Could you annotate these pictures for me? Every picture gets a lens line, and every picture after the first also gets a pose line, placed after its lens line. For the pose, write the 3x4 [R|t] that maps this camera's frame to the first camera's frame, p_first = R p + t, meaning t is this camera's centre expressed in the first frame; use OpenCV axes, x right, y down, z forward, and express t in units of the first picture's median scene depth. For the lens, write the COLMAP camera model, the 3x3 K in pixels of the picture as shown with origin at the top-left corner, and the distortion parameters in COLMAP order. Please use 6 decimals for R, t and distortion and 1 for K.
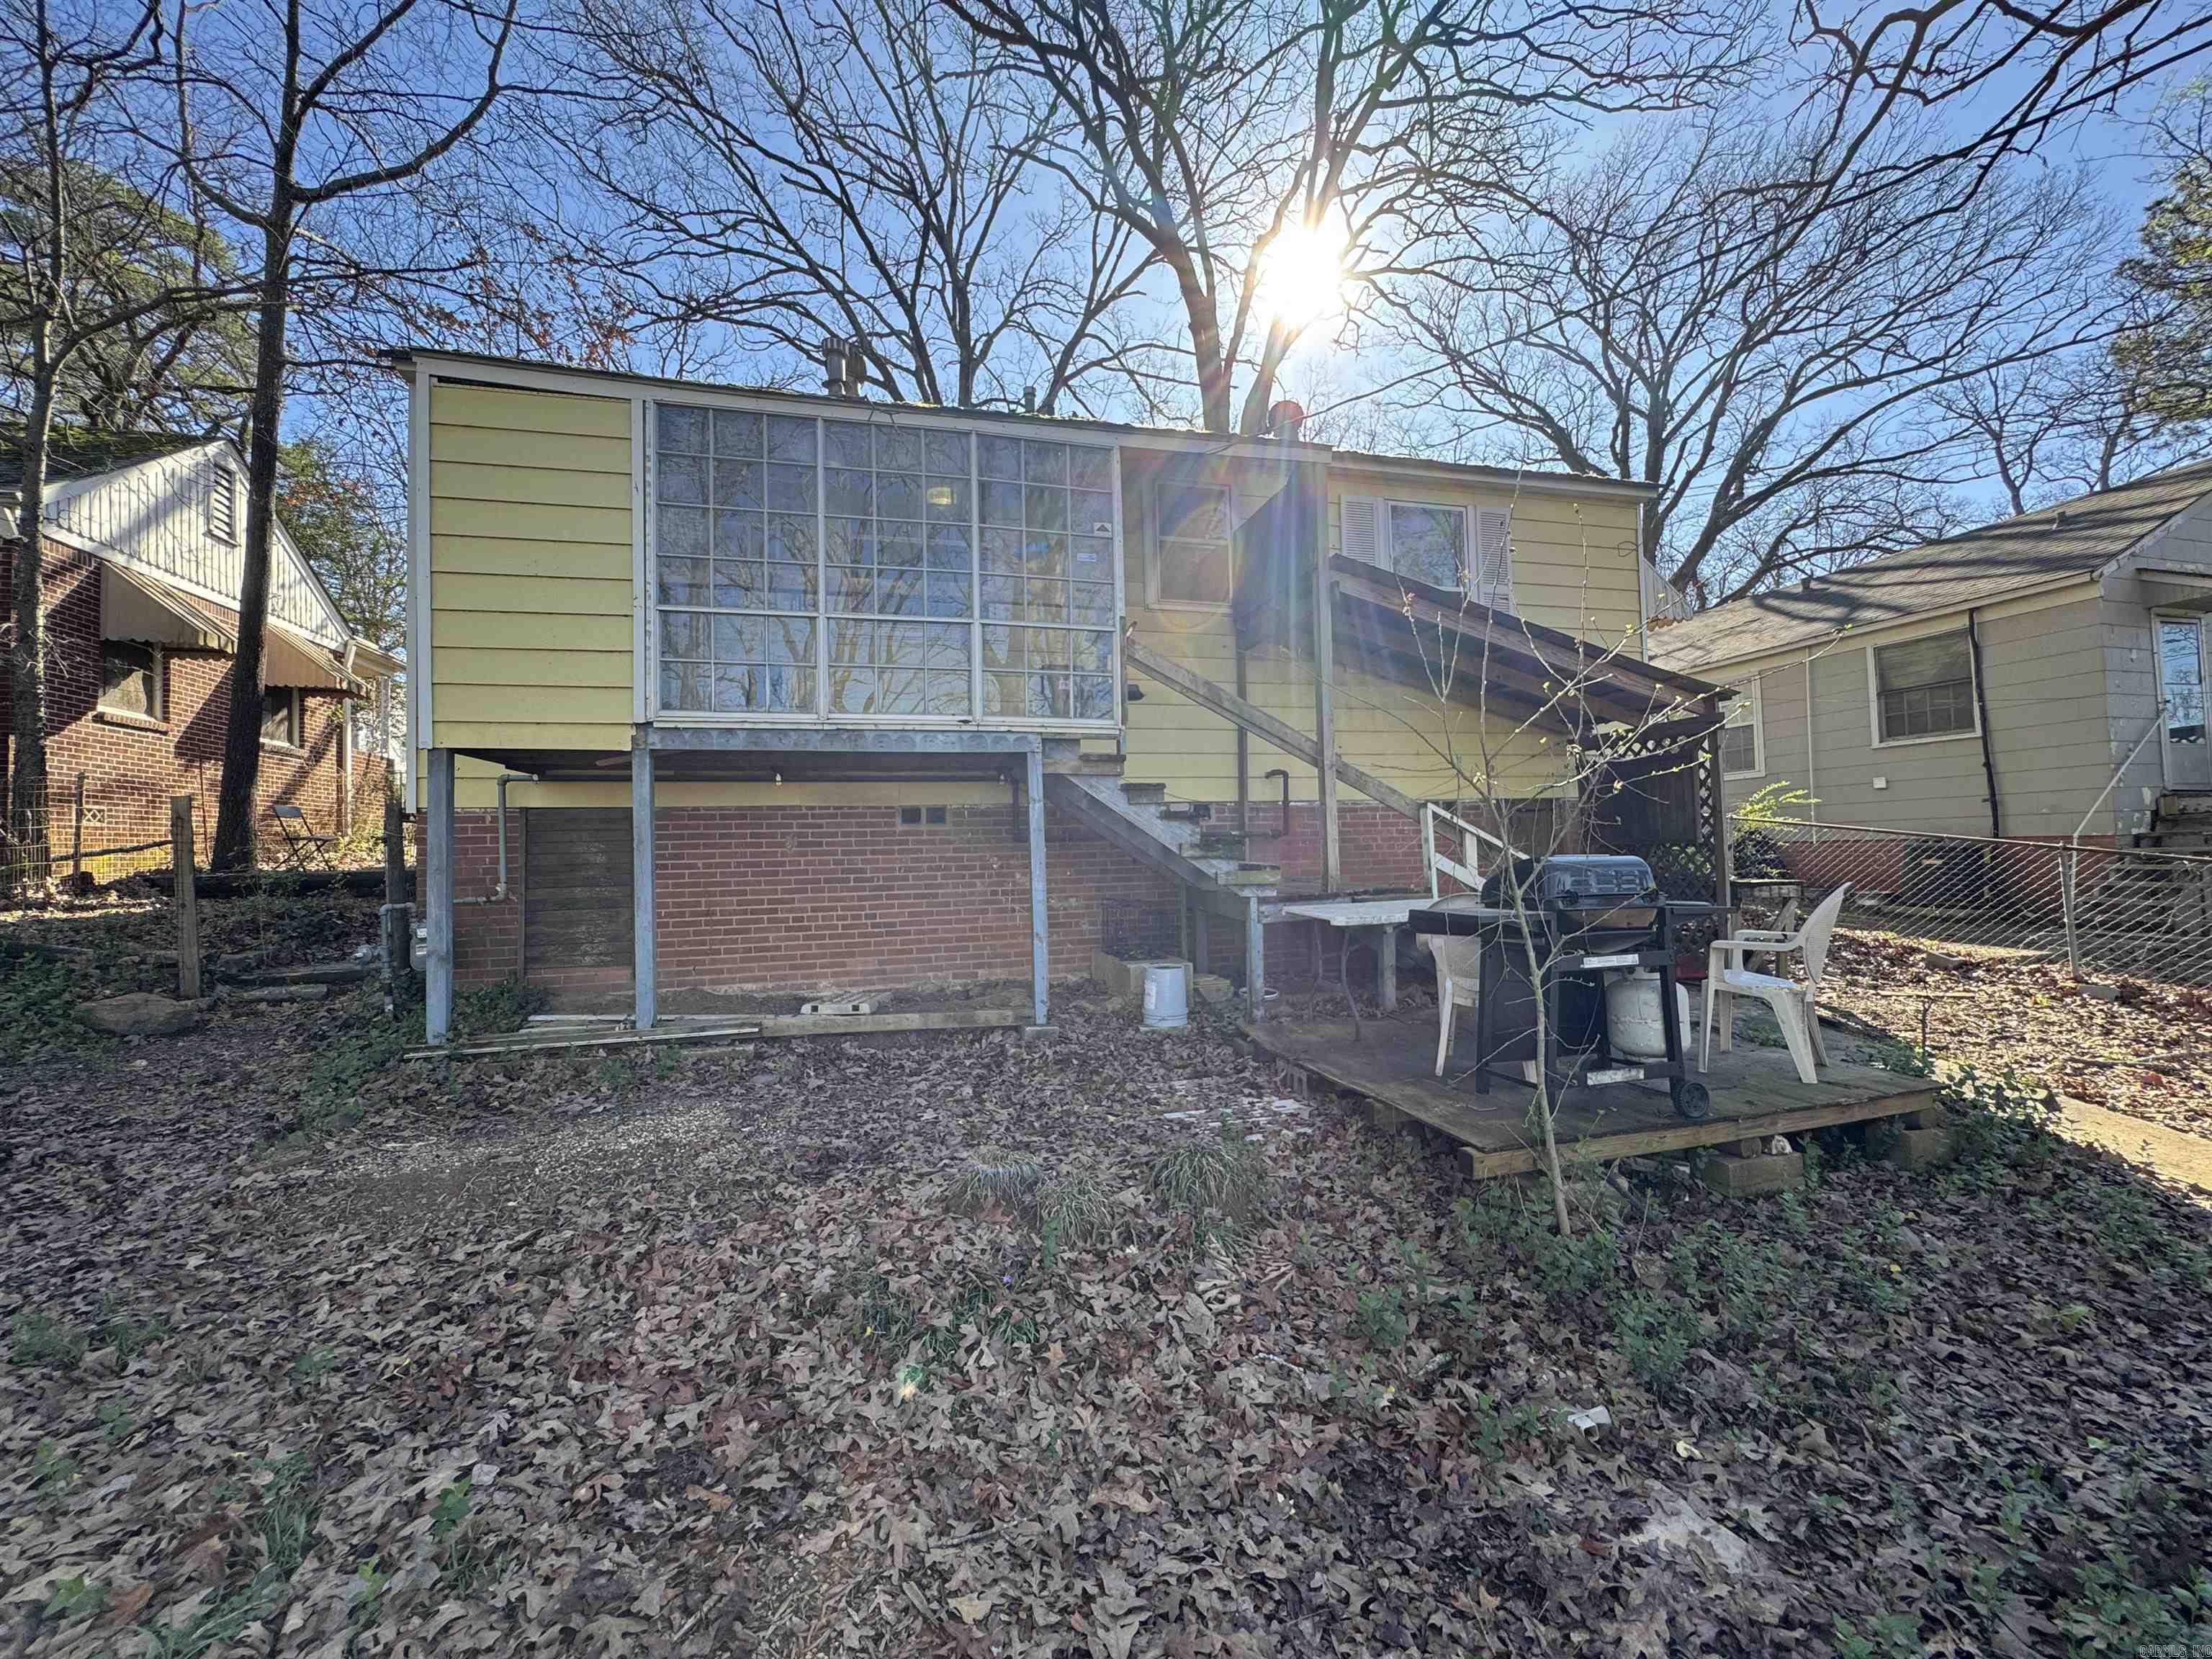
lens RADIAL K [[880.8, 0, 1104.1], [0, 880.8, 827.2], [0, 0, 1]] dist [-0.003815, 0.000561]
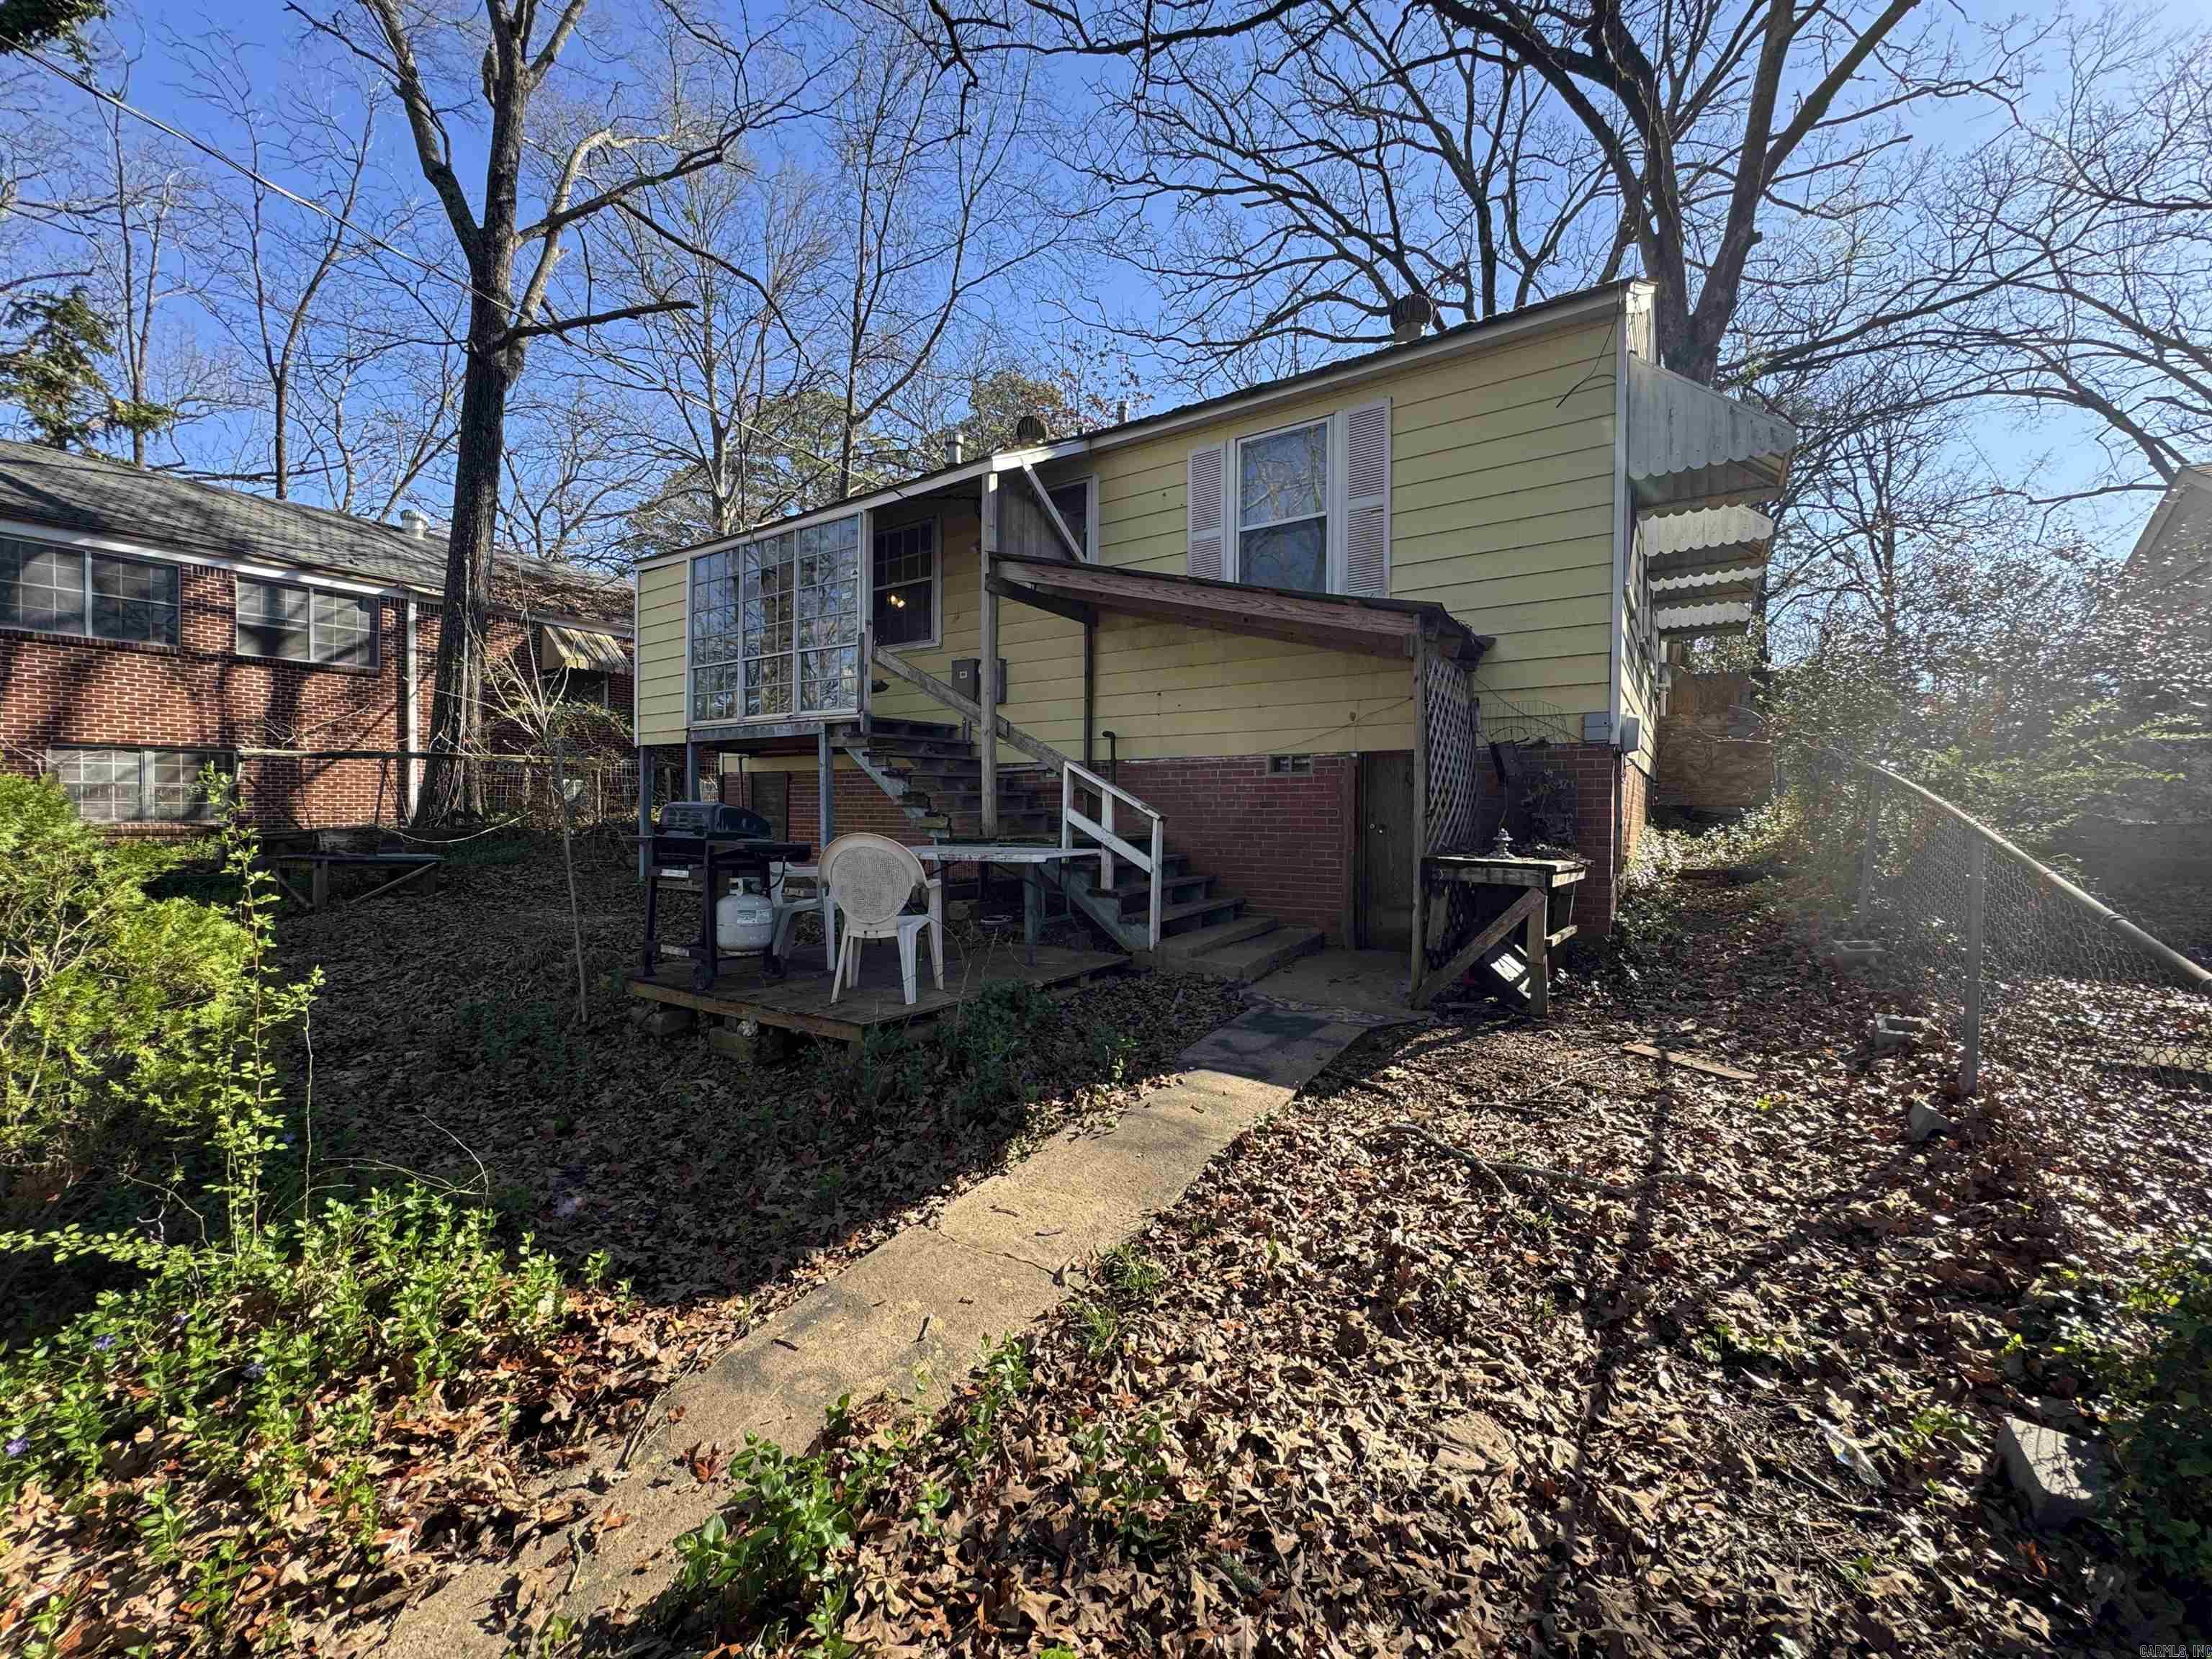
lens RADIAL K [[896.0, 0, 1100.4], [0, 896.0, 827.5], [0, 0, 1]] dist [-0.012039, 0.000010]
pose [[0.641591, 0.040439, -0.765980, 0.776805], [-0.004832, 0.998803, 0.048684, -0.000283], [0.767031, -0.027534, 0.641019, 0.208814]]
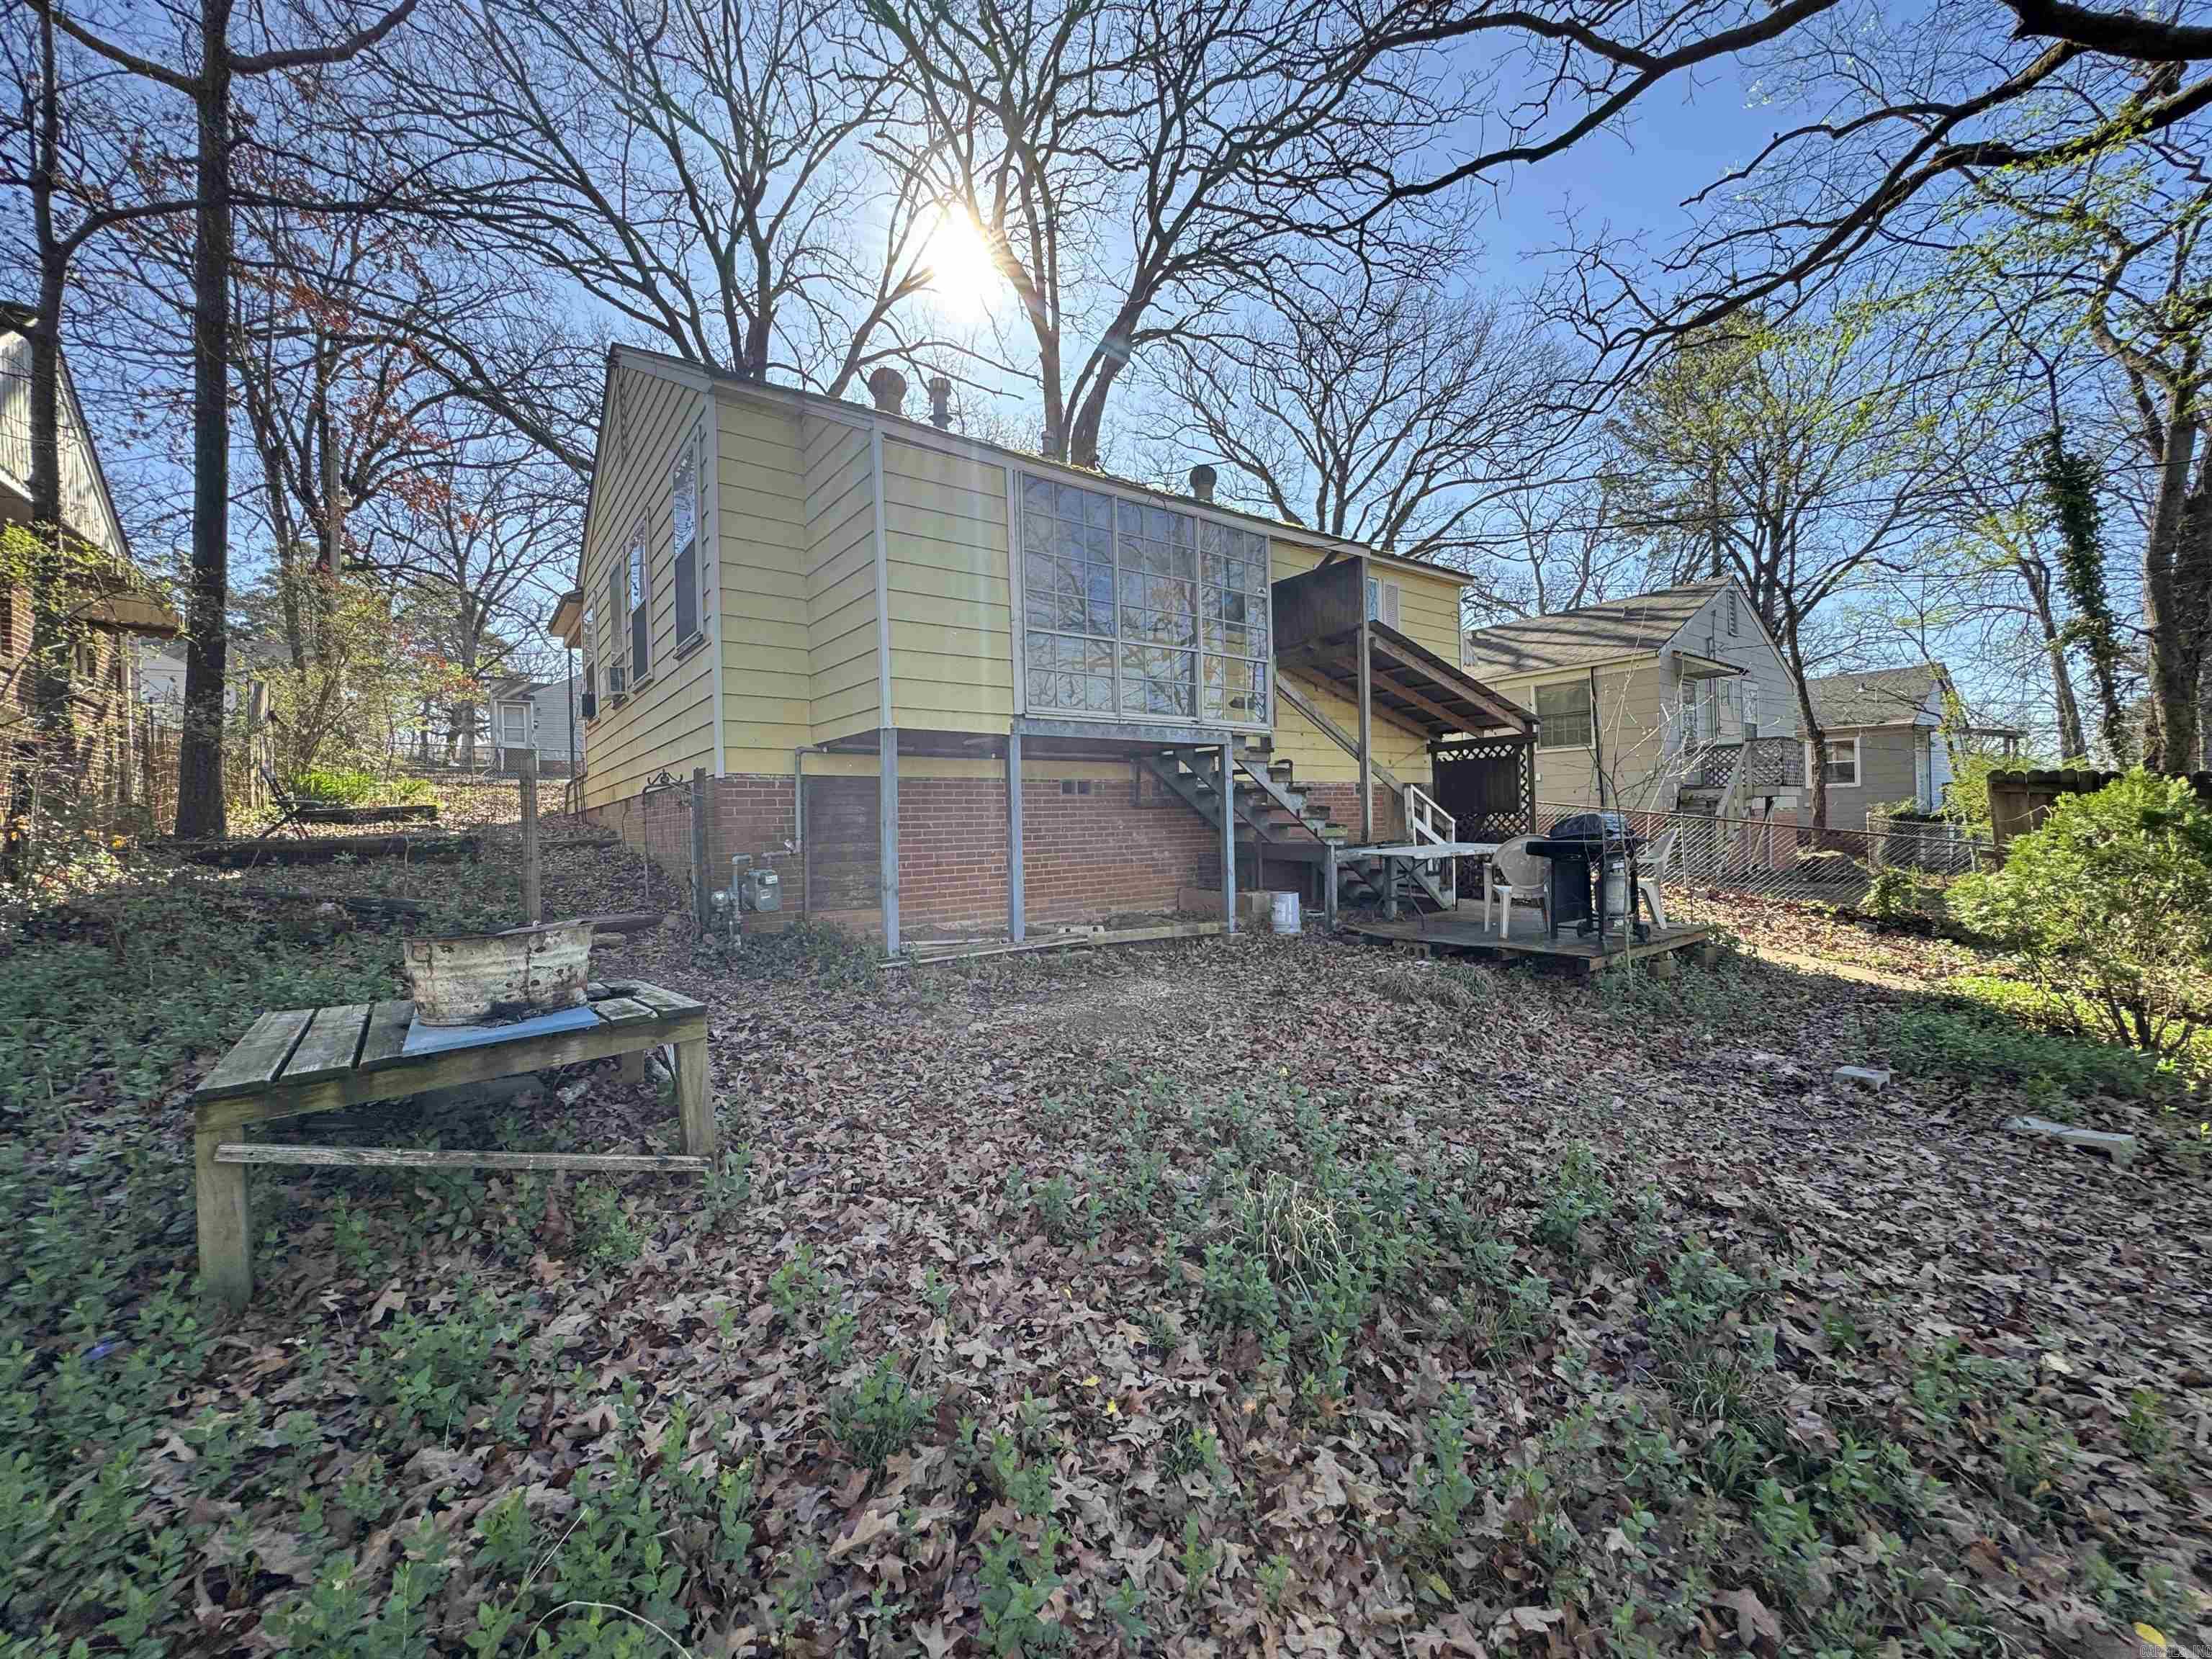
lens RADIAL K [[880.8, 0, 1104.1], [0, 880.8, 827.2], [0, 0, 1]] dist [-0.003815, 0.000561]
pose [[0.927500, -0.001139, 0.373821, -0.455620], [-0.007067, 0.999763, 0.020580, 0.012495], [-0.373756, -0.021729, 0.927272, -0.148763]]
